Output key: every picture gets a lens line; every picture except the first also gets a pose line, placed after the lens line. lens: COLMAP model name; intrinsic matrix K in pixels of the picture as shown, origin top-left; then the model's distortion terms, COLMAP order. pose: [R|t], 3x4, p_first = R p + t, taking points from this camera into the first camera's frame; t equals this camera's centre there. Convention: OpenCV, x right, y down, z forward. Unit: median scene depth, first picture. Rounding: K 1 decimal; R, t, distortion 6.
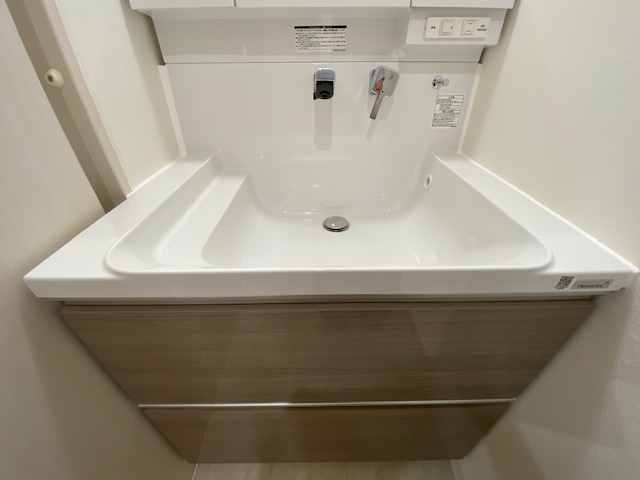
lens RADIAL K [[259.9, 0, 320.0], [0, 259.9, 240.0], [0, 0, 1]] dist [0.021996, -0.020567]
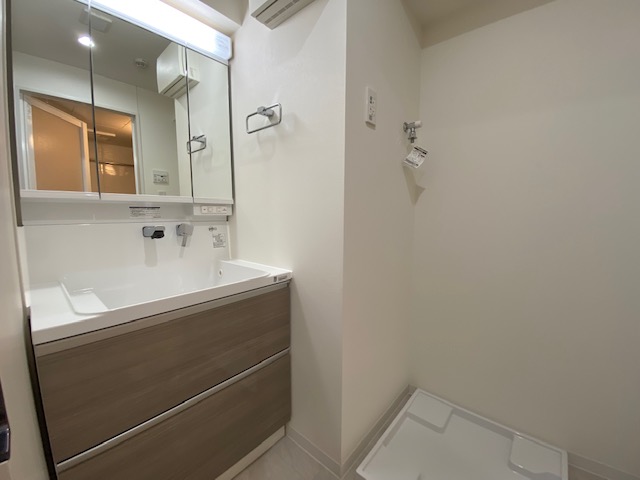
lens RADIAL K [[259.9, 0, 320.0], [0, 259.9, 240.0], [0, 0, 1]] dist [0.021996, -0.020567]
pose [[0.667612, -0.072779, 0.740943, -0.586528], [0.417828, 0.860334, -0.291969, 0.507482], [-0.616209, 0.504509, 0.604778, -0.858351]]
